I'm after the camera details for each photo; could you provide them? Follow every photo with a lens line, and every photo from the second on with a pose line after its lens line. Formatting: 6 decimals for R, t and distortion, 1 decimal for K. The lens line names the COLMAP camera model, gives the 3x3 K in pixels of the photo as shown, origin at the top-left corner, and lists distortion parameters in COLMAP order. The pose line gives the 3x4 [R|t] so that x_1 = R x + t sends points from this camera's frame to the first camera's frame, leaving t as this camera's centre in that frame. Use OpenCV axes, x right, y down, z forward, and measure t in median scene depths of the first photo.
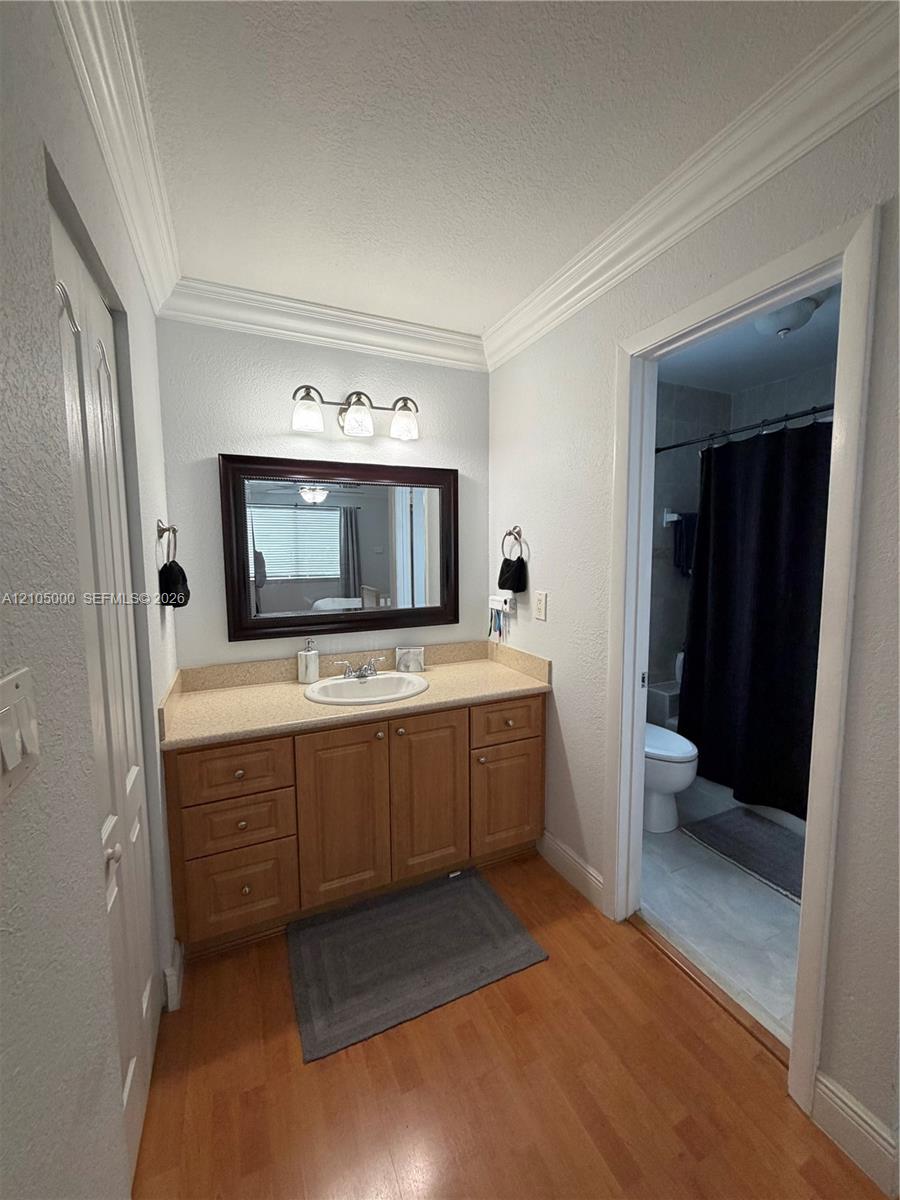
lens RADIAL K [[476.7, 0, 450.2], [0, 476.7, 597.8], [0, 0, 1]] dist [-0.001066, -0.000005]
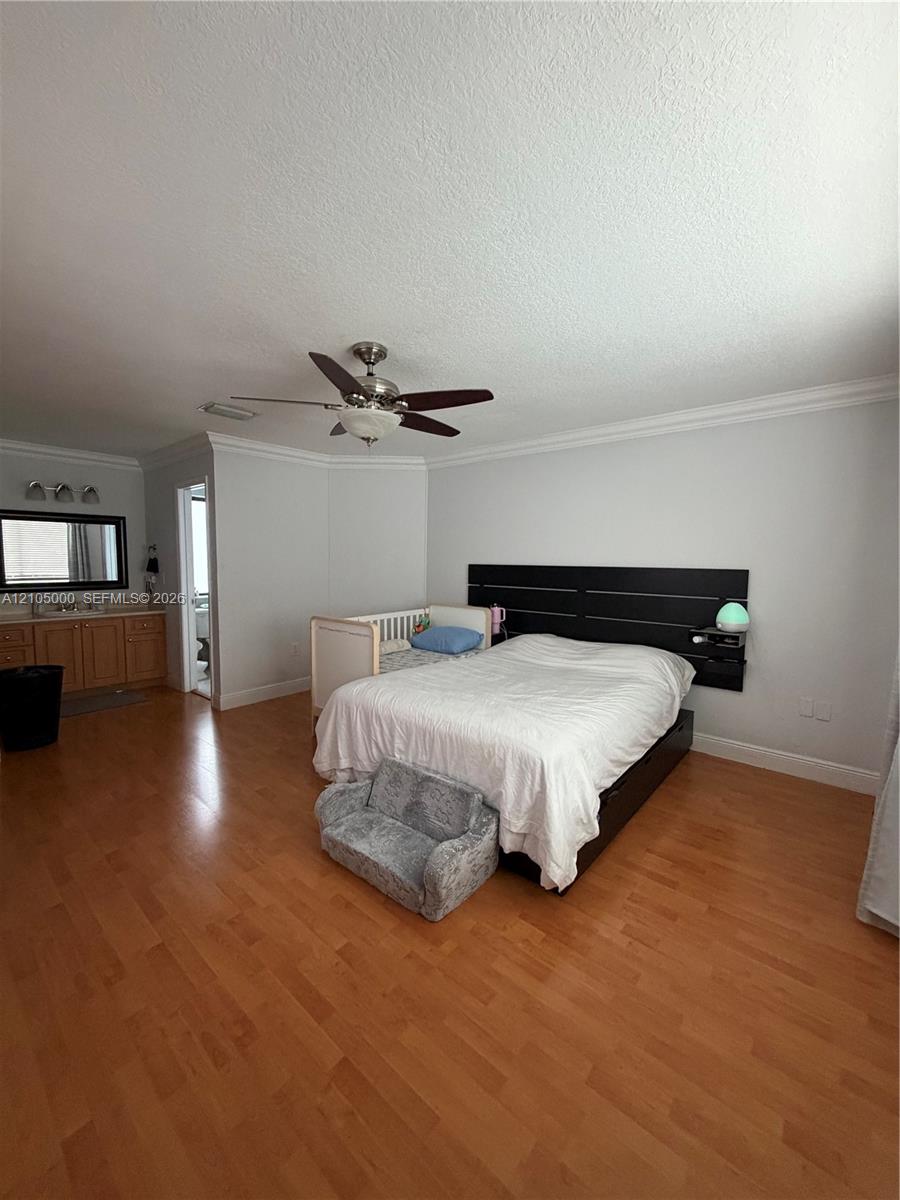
lens RADIAL K [[476.7, 0, 451.1], [0, 476.7, 598.7], [0, 0, 1]] dist [-0.001066, -0.000005]
pose [[0.907258, -0.025592, 0.419795, 0.456864], [0.031792, 0.999464, -0.007780, 0.170914], [-0.419371, 0.020405, 0.907586, -1.621869]]
